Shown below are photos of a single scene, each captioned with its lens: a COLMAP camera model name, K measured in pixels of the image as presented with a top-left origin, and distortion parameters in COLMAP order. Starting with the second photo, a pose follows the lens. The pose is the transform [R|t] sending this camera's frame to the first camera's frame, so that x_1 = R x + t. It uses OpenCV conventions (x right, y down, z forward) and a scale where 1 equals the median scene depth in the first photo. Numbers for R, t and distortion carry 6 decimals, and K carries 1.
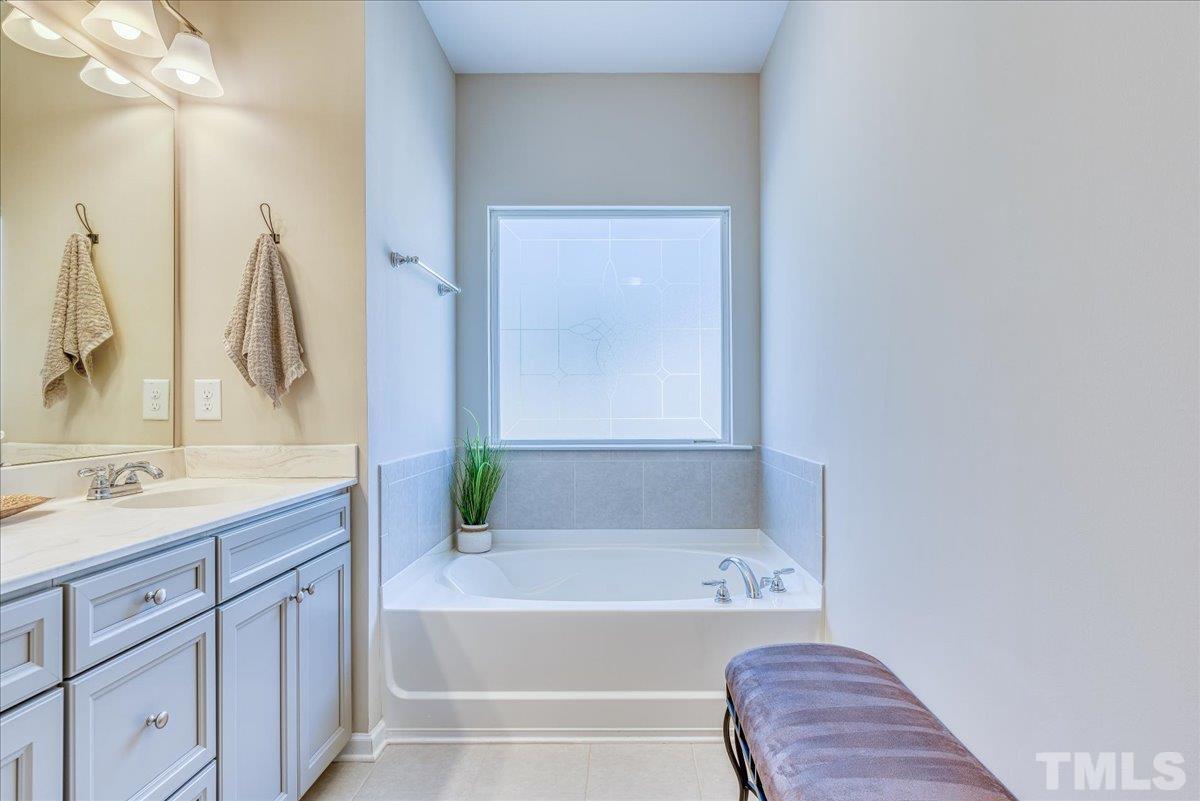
lens RADIAL K [[665.5, 0, 620.7], [0, 665.5, 401.9], [0, 0, 1]] dist [-0.007696, 0.005406]
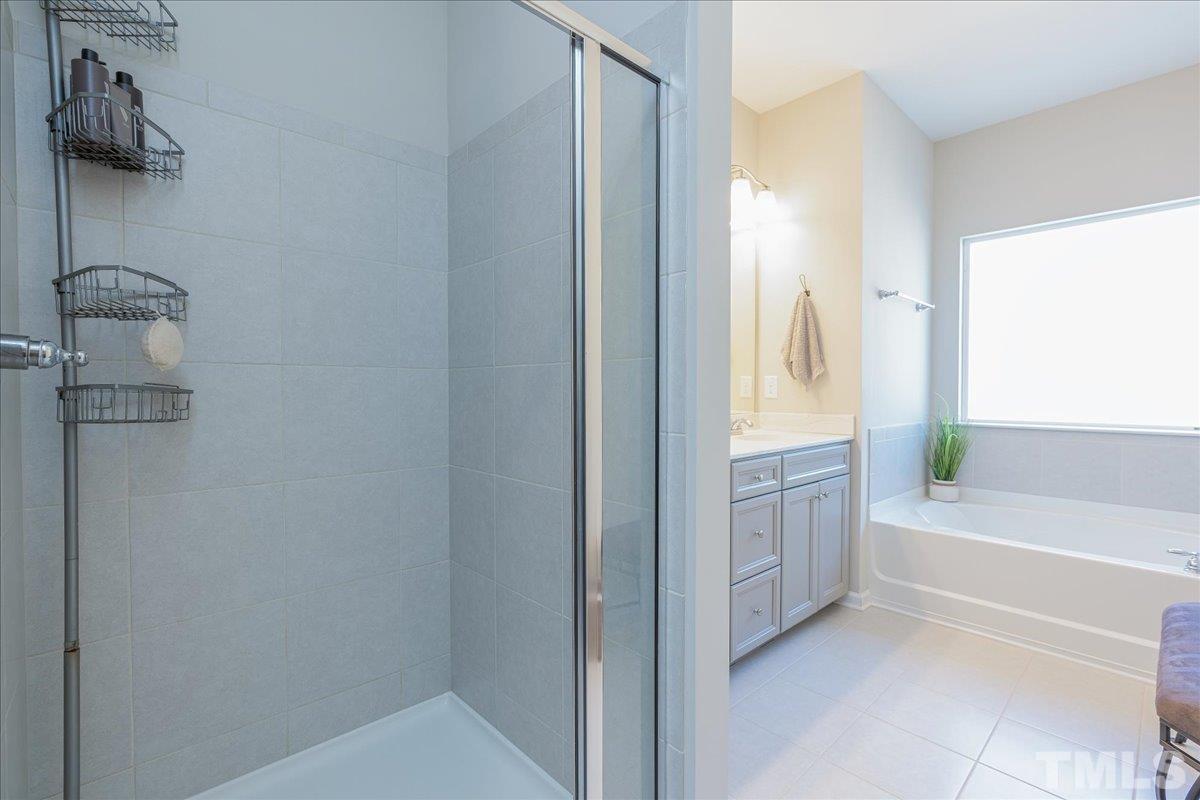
lens RADIAL K [[548.7, 0, 598.2], [0, 548.7, 402.3], [0, 0, 1]] dist [-0.009795, 0.002837]
pose [[0.683538, 0.020117, -0.729637, 0.149554], [-0.001186, 0.999649, 0.026451, -0.001345], [0.729914, -0.017215, 0.683322, -0.367145]]
